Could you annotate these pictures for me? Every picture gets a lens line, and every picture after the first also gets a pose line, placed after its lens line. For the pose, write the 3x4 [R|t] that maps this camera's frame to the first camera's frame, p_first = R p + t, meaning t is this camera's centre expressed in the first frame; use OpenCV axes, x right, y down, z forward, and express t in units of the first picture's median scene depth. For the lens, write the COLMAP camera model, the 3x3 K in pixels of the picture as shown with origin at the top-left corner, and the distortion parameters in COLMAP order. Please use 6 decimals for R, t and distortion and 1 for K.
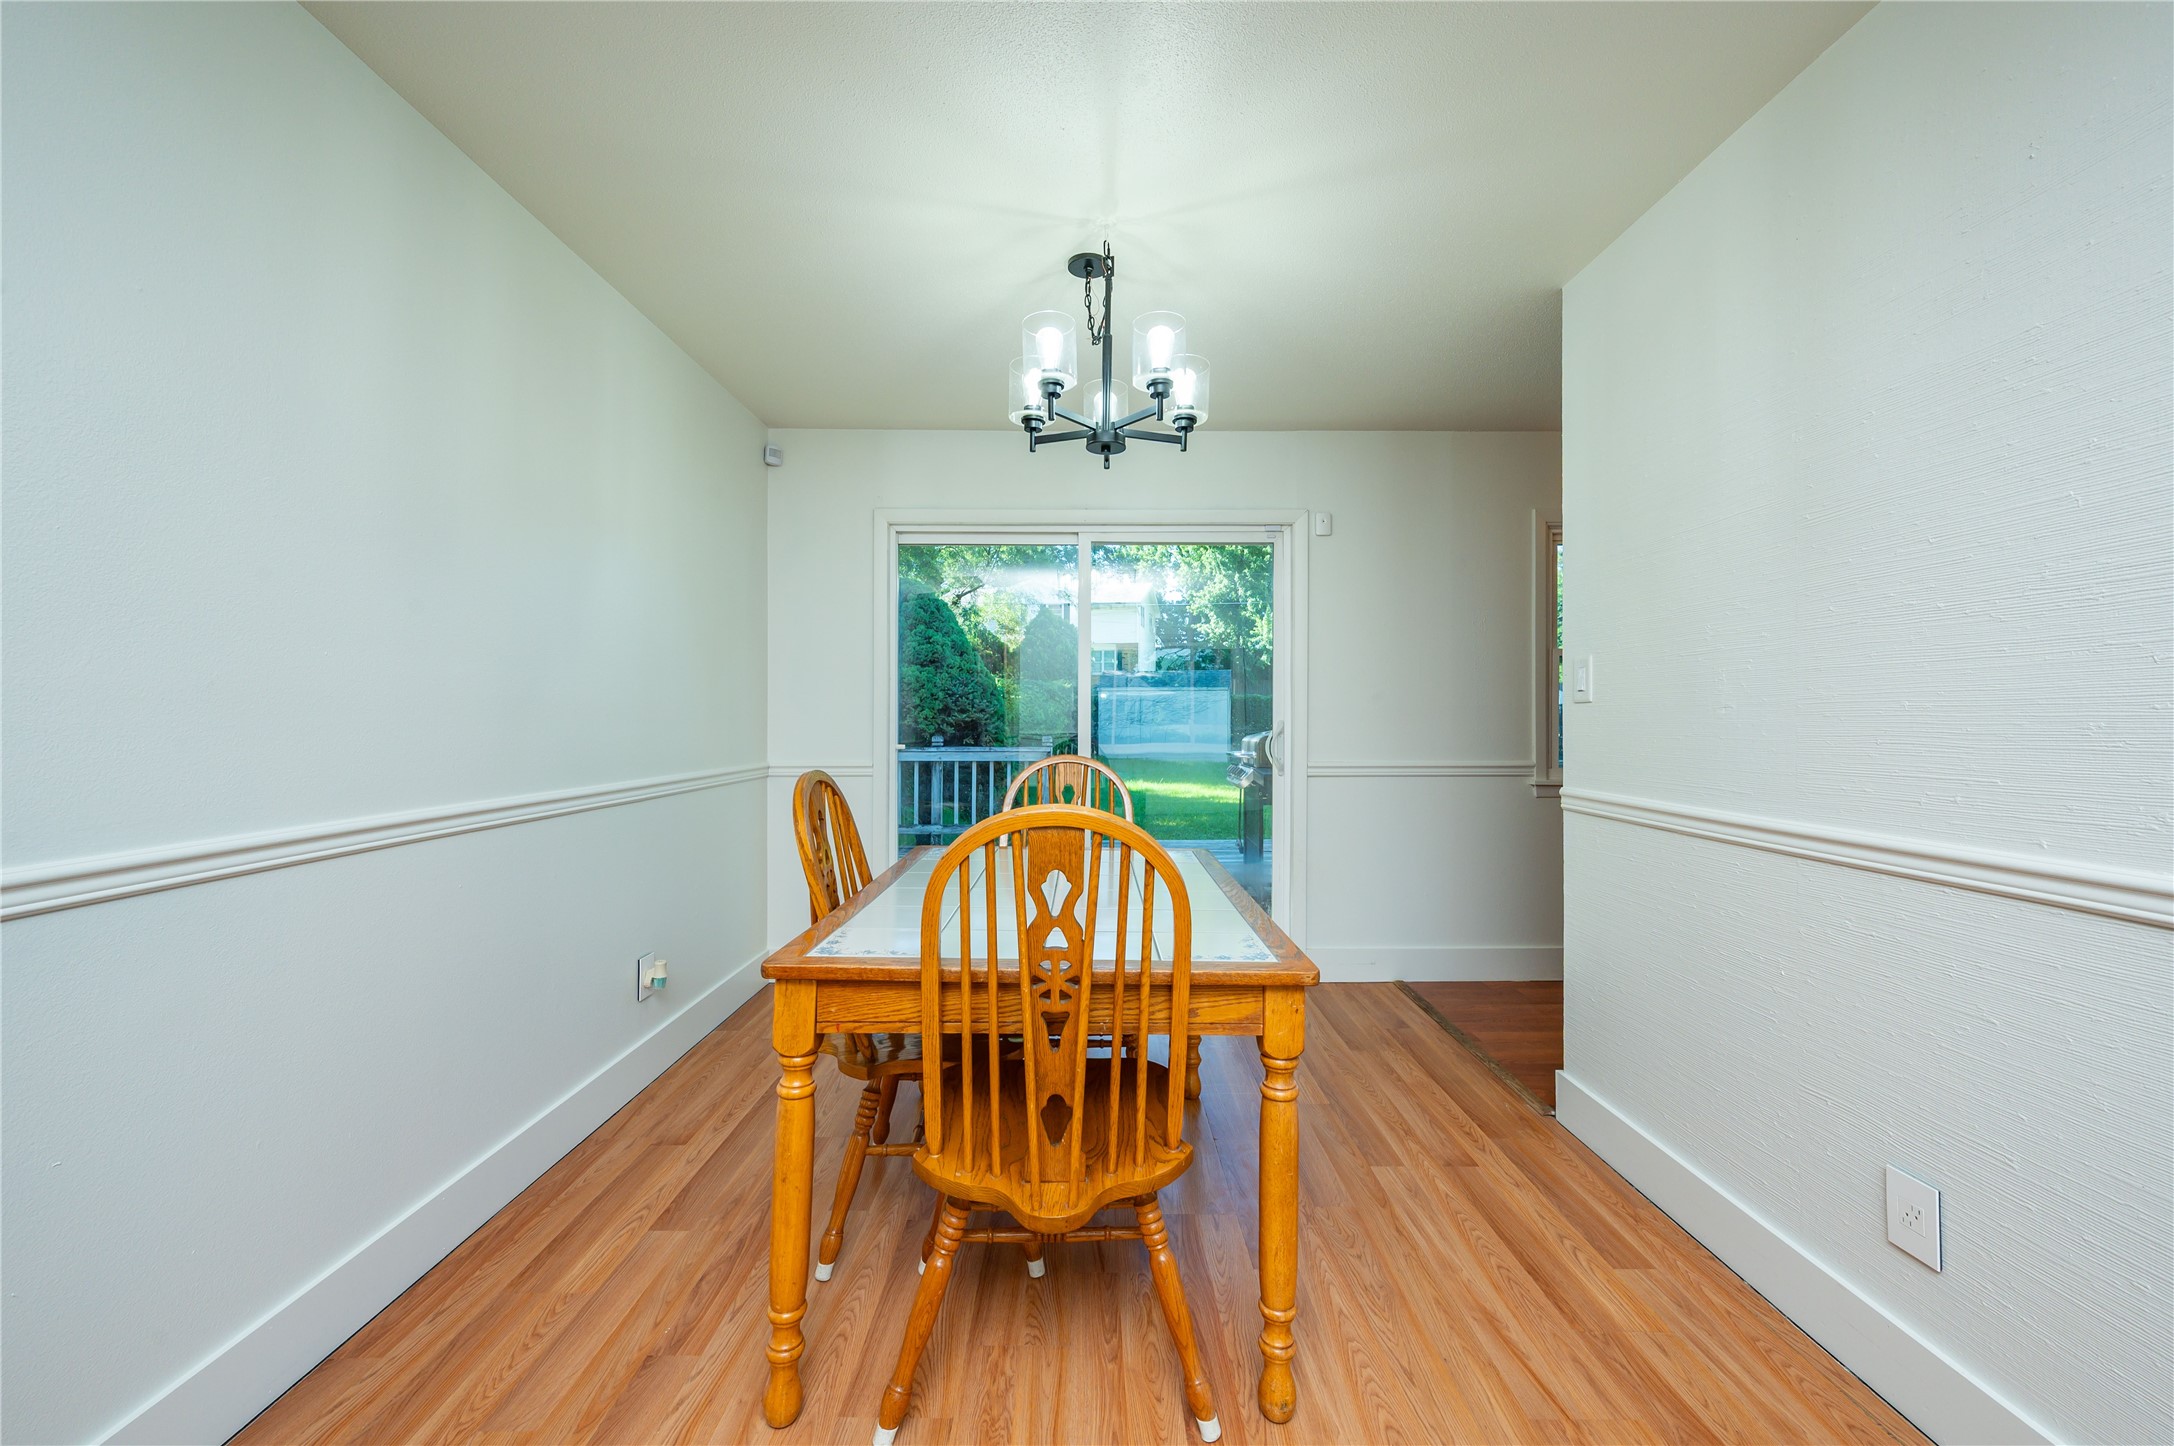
lens RADIAL K [[866.3, 0, 1106.5], [0, 866.3, 713.6], [0, 0, 1]] dist [0.002523, 0.000688]
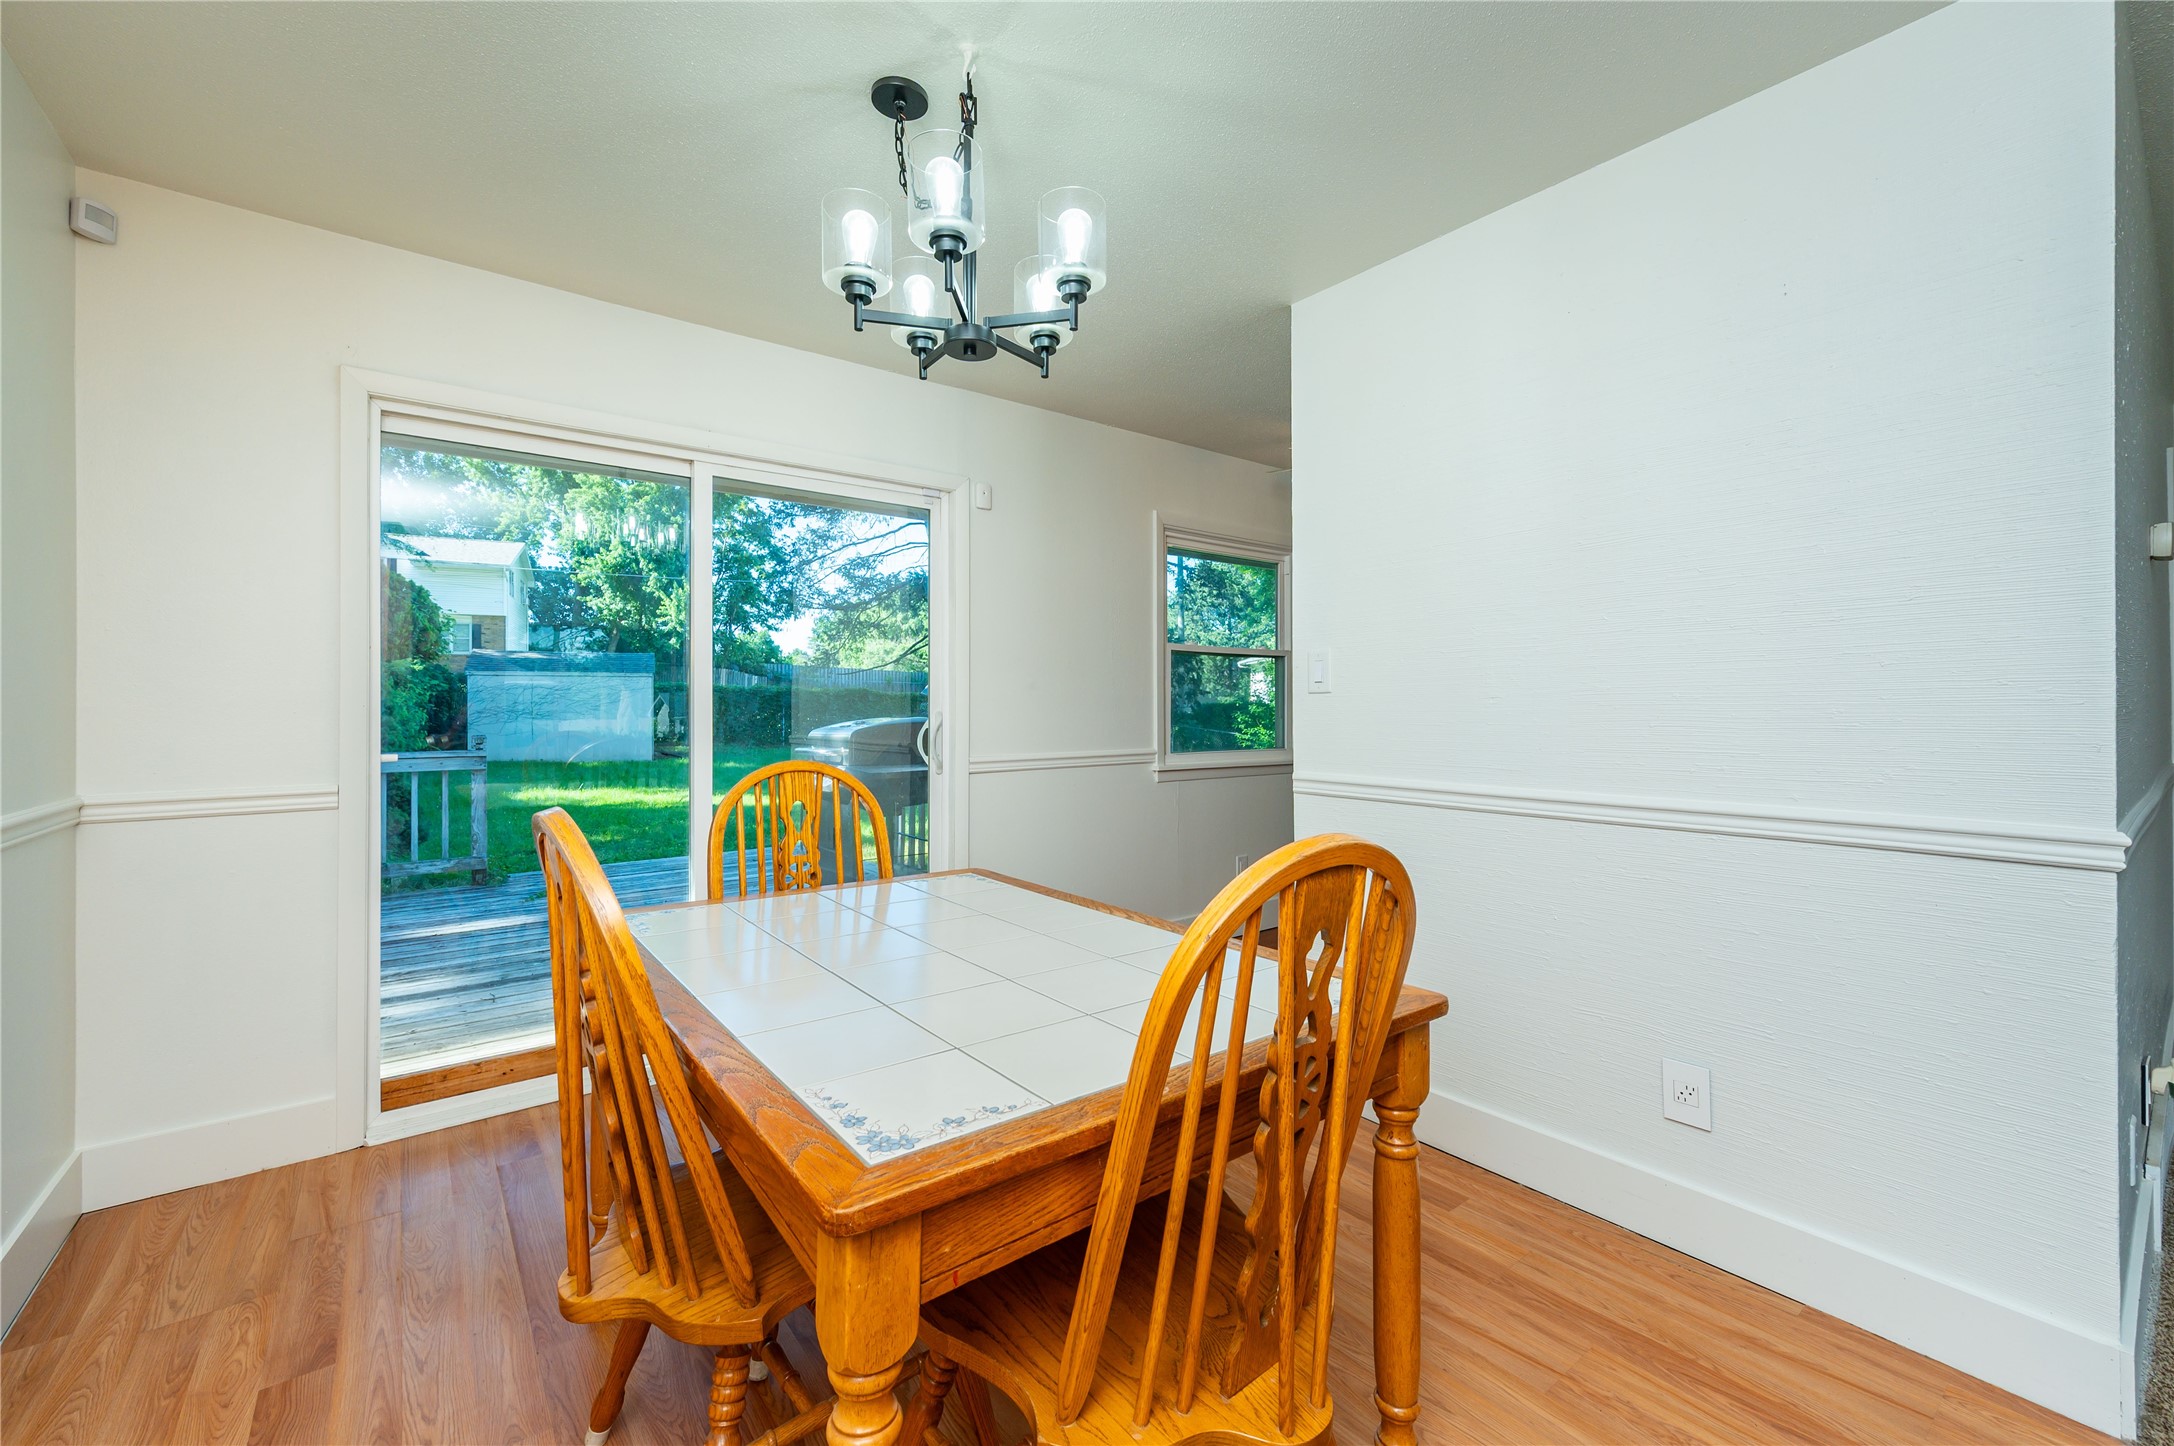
lens RADIAL K [[866.3, 0, 1086.8], [0, 866.3, 702.7], [0, 0, 1]] dist [0.002523, 0.000688]
pose [[0.797376, -0.000974, 0.603482, -0.214792], [0.000297, 0.999999, 0.001222, -0.000882], [-0.603483, -0.000795, 0.797375, 0.197953]]
